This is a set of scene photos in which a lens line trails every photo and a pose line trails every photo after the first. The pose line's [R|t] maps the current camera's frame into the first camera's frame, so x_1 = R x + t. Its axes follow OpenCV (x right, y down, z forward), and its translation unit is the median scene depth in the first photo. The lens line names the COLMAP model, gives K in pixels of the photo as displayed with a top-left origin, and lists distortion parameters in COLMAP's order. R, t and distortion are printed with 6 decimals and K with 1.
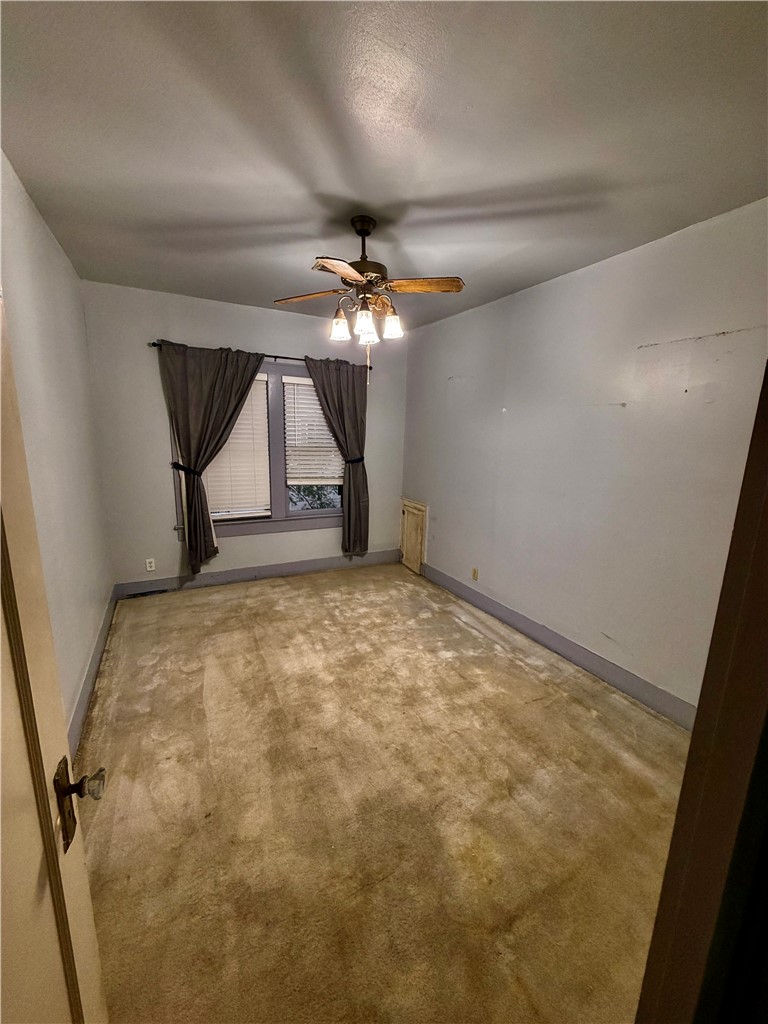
lens RADIAL K [[407.0, 0, 384.0], [0, 407.0, 512.0], [0, 0, 1]] dist [-0.001912, 0.000402]
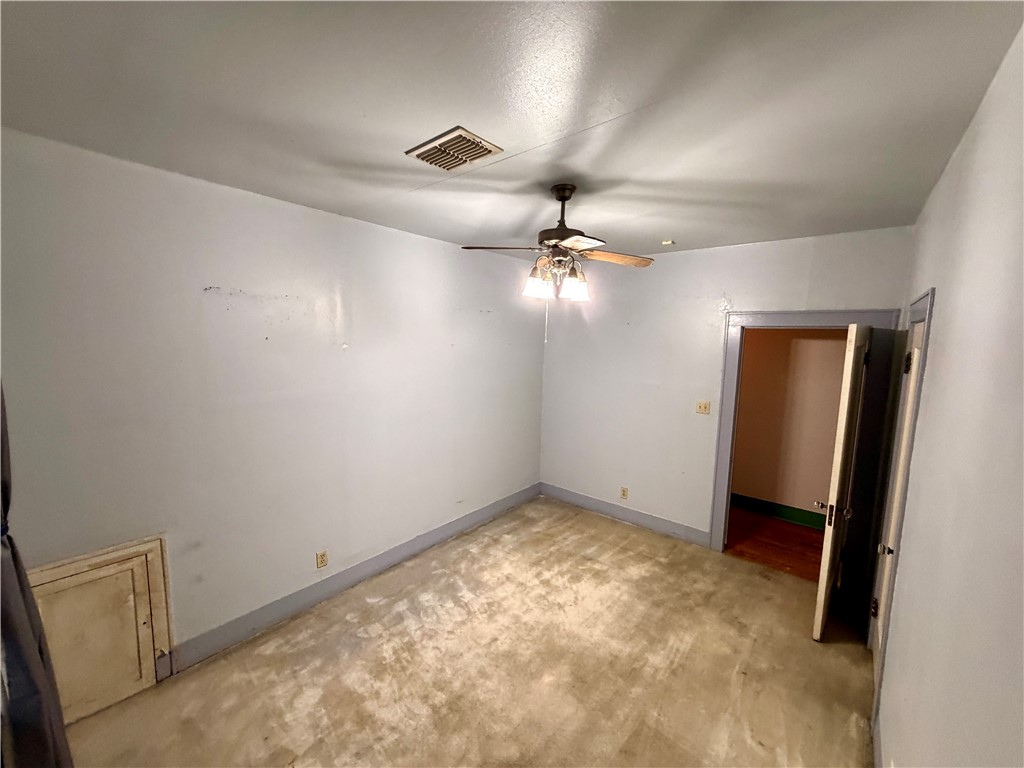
lens RADIAL K [[407.0, 0, 511.0], [0, 407.0, 384.5], [0, 0, 1]] dist [-0.001912, 0.000402]
pose [[-0.380271, -0.135229, 0.914936, -0.795965], [0.164246, 0.963655, 0.210695, -0.373324], [-0.910174, 0.230396, -0.344239, 1.258902]]
